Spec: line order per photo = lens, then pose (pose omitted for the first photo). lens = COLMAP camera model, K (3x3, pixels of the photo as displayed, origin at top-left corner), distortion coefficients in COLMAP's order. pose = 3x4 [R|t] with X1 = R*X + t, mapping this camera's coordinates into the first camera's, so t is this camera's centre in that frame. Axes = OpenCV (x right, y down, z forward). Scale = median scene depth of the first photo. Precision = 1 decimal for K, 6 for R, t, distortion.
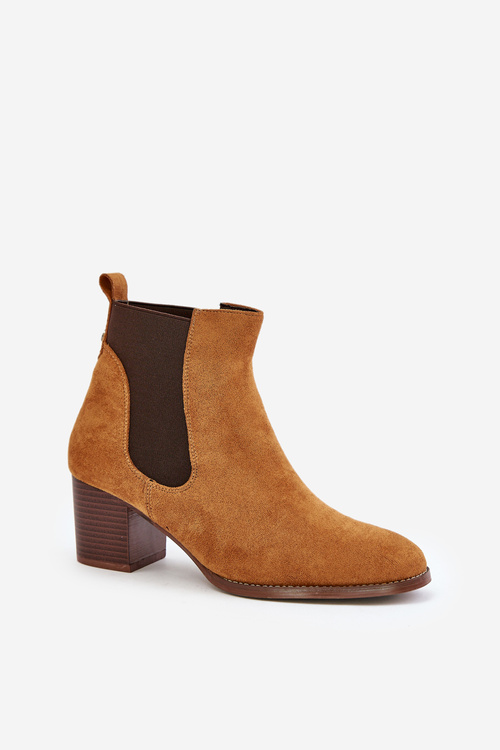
lens RADIAL K [[1431.4, 0, 250.0], [0, 1431.4, 375.0], [0, 0, 1]] dist [-0.040960, -0.130244]
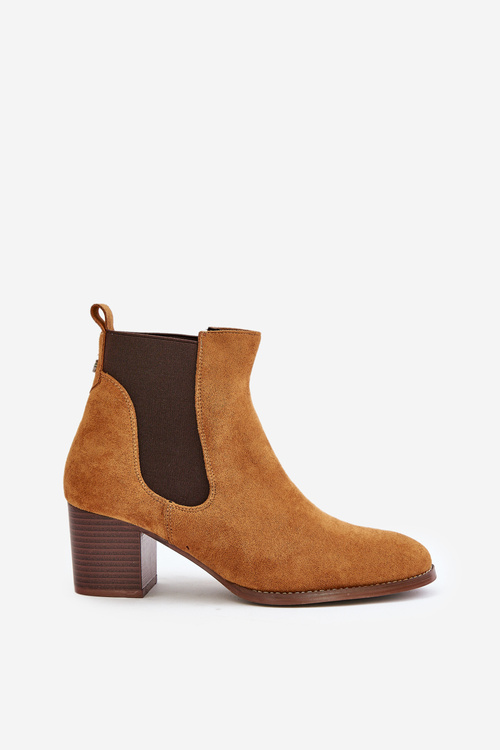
lens RADIAL K [[1431.4, 0, 250.0], [0, 1431.4, 375.0], [0, 0, 1]] dist [-0.040960, -0.130244]
pose [[0.973139, -0.062959, 0.221444, -0.231712], [0.072783, 0.996681, -0.036478, 0.025020], [-0.218413, 0.051615, 0.974491, -0.006418]]
